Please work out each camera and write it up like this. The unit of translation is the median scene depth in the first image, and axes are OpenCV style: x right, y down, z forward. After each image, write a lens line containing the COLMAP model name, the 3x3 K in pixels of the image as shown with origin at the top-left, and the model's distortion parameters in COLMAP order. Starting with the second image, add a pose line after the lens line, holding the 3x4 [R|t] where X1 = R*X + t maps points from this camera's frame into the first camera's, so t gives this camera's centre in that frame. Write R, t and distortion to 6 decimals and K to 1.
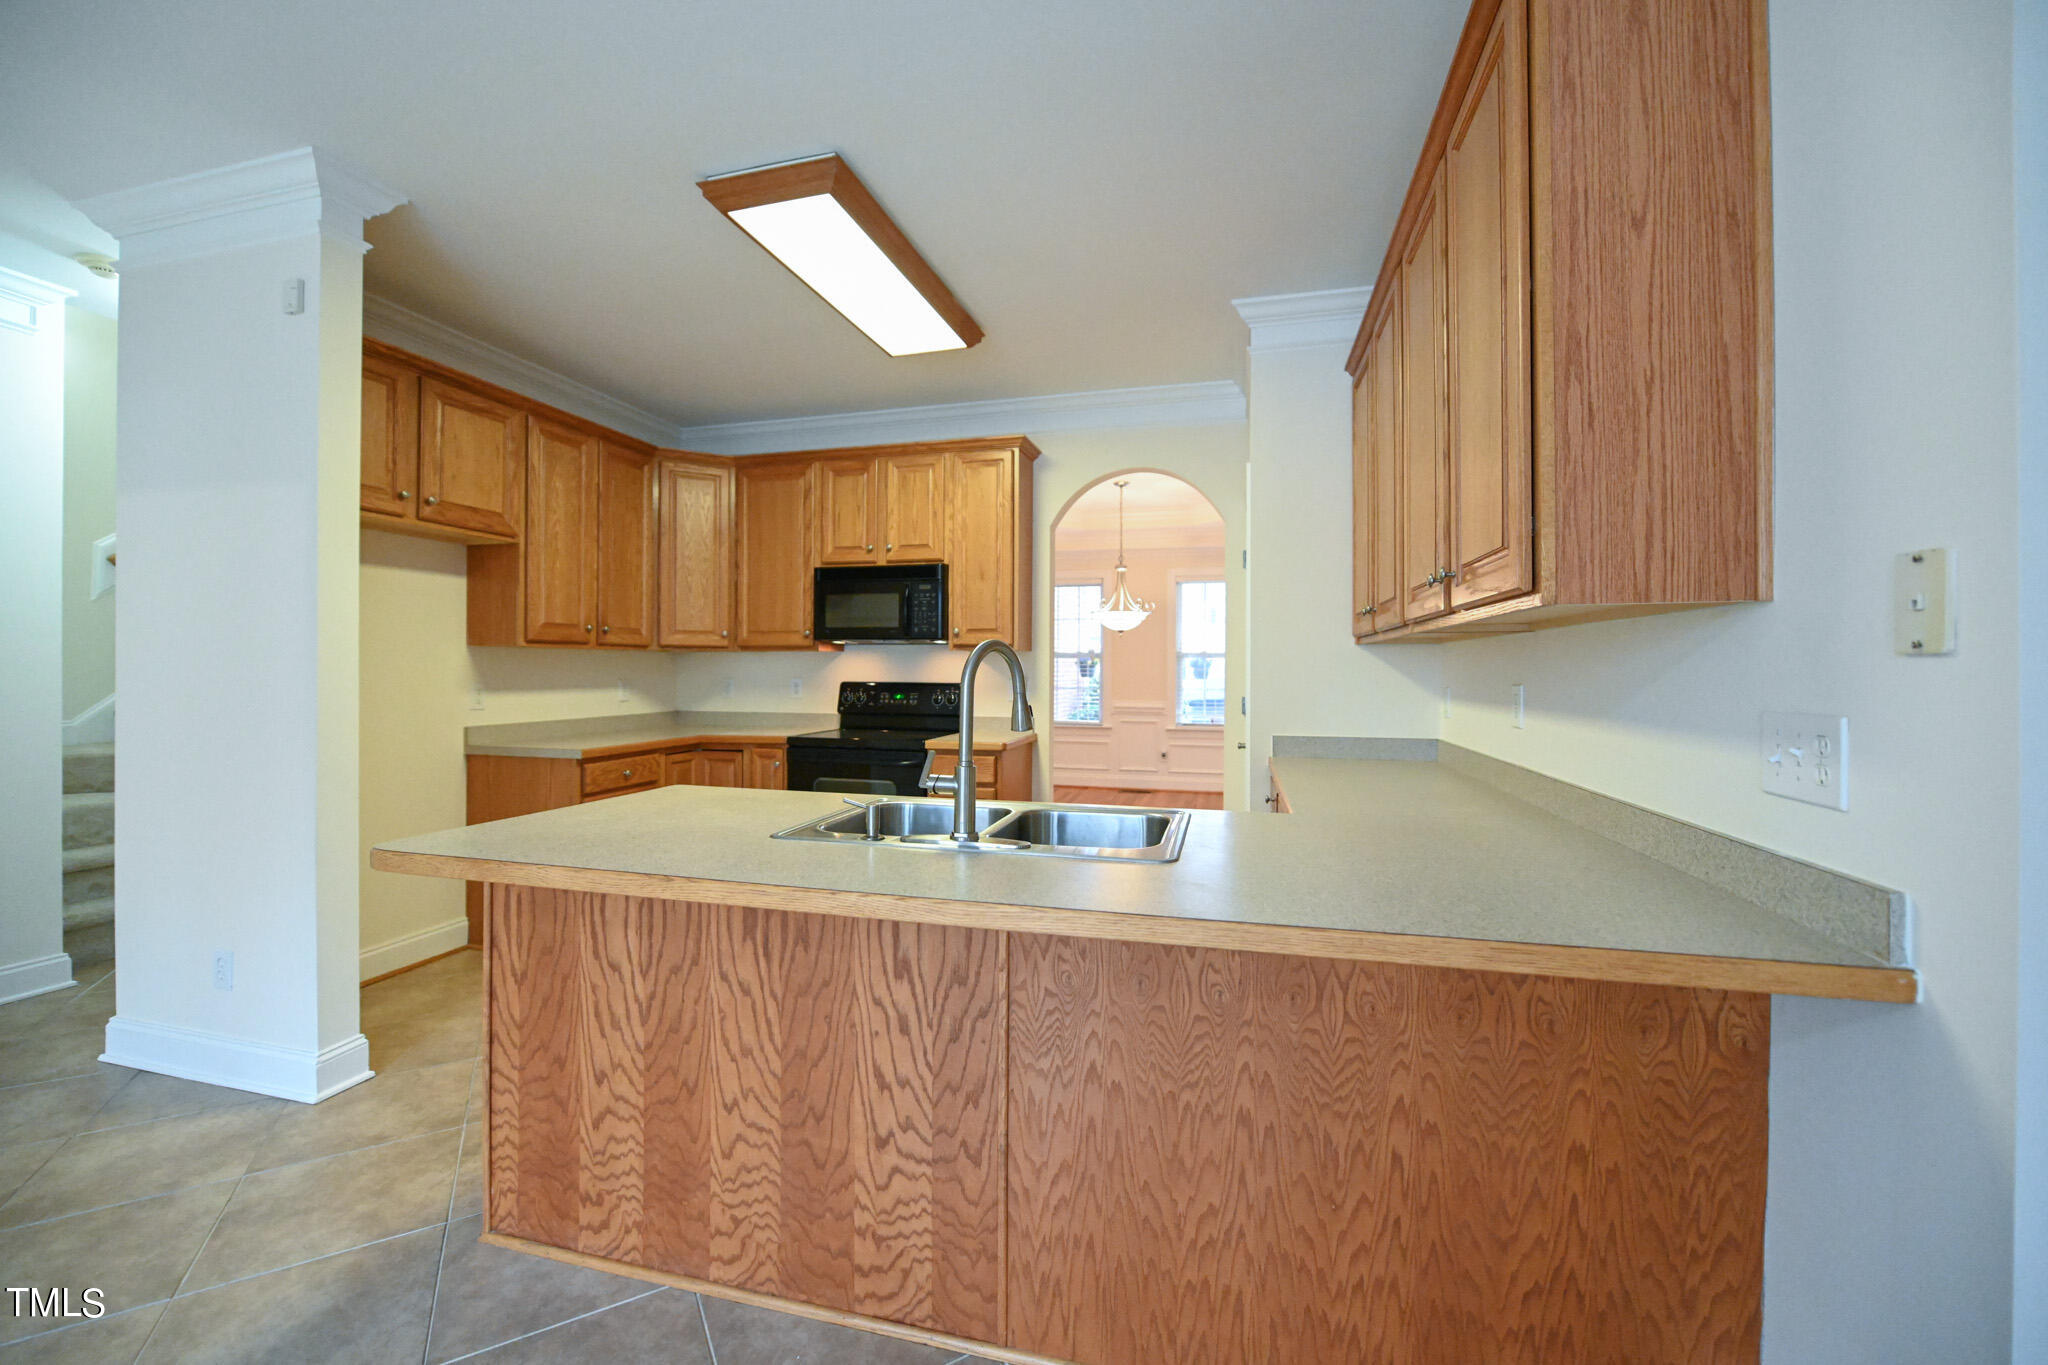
lens RADIAL K [[803.8, 0, 1031.3], [0, 803.8, 671.4], [0, 0, 1]] dist [-0.009661, -0.000414]
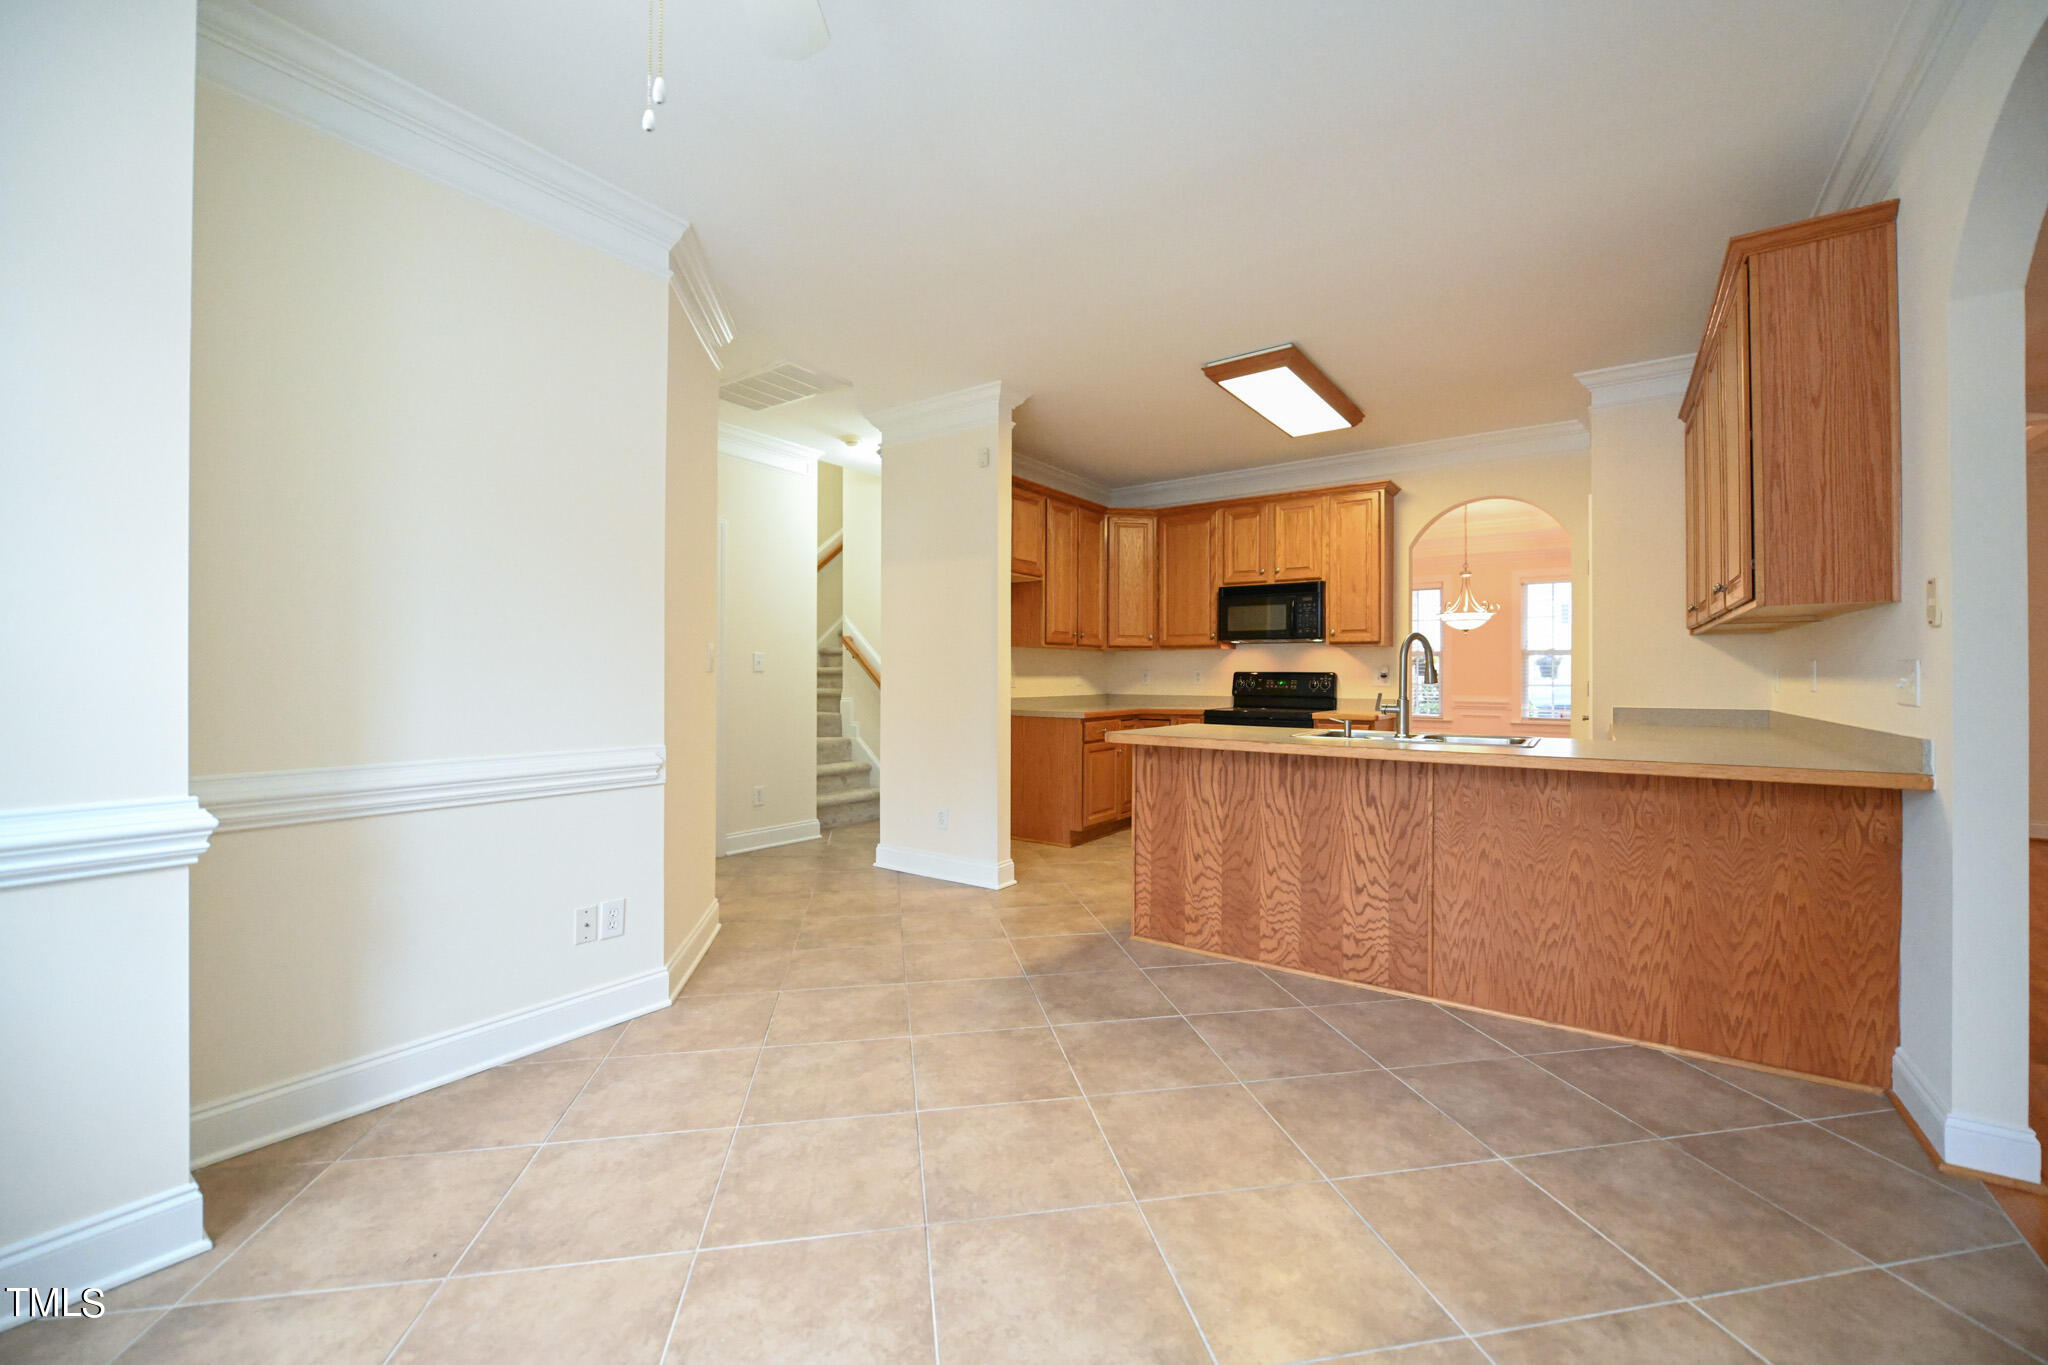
lens RADIAL K [[803.8, 0, 1031.3], [0, 803.8, 671.4], [0, 0, 1]] dist [-0.009661, -0.000414]
pose [[0.933773, -0.002229, -0.357859, -0.225199], [-0.000613, 0.999969, -0.007827, 0.067810], [0.357865, 0.007528, 0.933743, -1.080384]]
